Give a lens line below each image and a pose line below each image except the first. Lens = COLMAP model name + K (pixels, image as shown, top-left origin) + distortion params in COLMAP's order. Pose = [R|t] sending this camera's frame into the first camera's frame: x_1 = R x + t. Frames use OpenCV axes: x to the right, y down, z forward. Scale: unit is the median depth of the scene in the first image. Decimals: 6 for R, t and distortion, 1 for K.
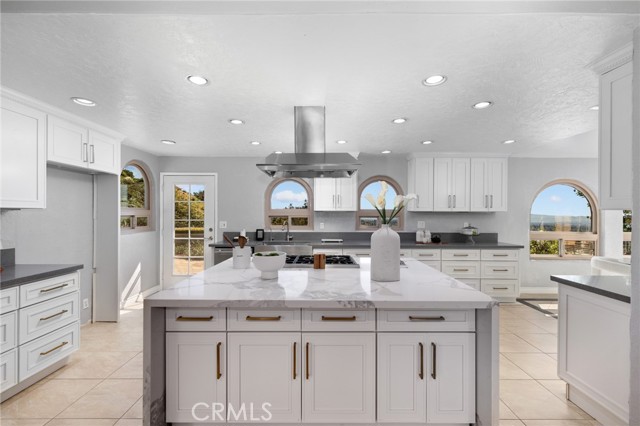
lens RADIAL K [[273.9, 0, 321.1], [0, 273.9, 213.9], [0, 0, 1]] dist [0.001030, 0.000068]
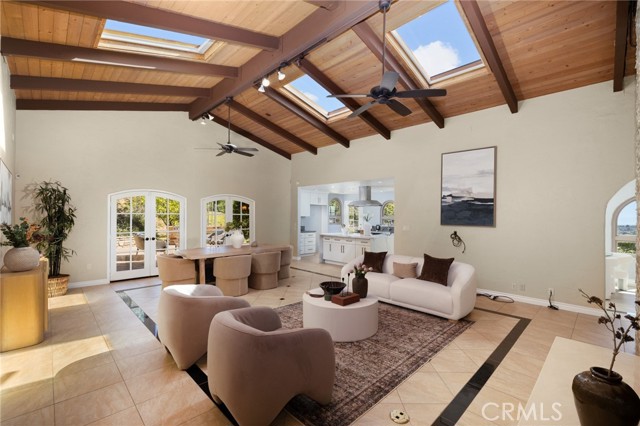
lens RADIAL K [[280.5, 0, 321.4], [0, 280.5, 213.7], [0, 0, 1]] dist [-0.002508, -0.000046]
pose [[0.697998, -0.001275, -0.716098, 1.108548], [-0.005282, 0.999962, -0.006930, -0.016389], [0.716080, 0.008619, 0.697965, -0.939316]]
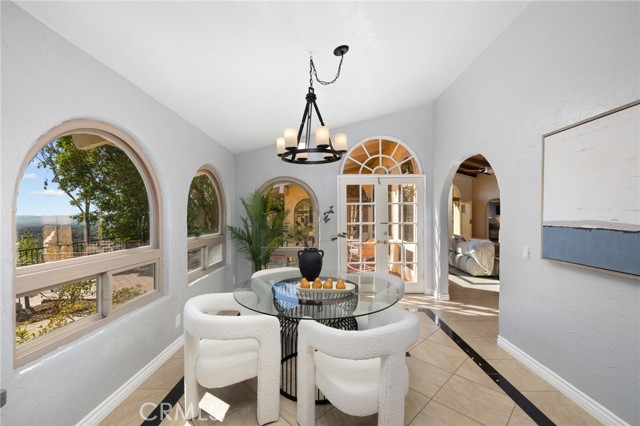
lens RADIAL K [[272.4, 0, 323.4], [0, 272.4, 212.6], [0, 0, 1]] dist [0.000200, -0.000030]
pose [[0.003521, 0.000549, 0.999994, 0.507137], [0.001009, 0.999999, -0.000552, 0.006241], [-0.999993, 0.001011, 0.003520, 0.716214]]
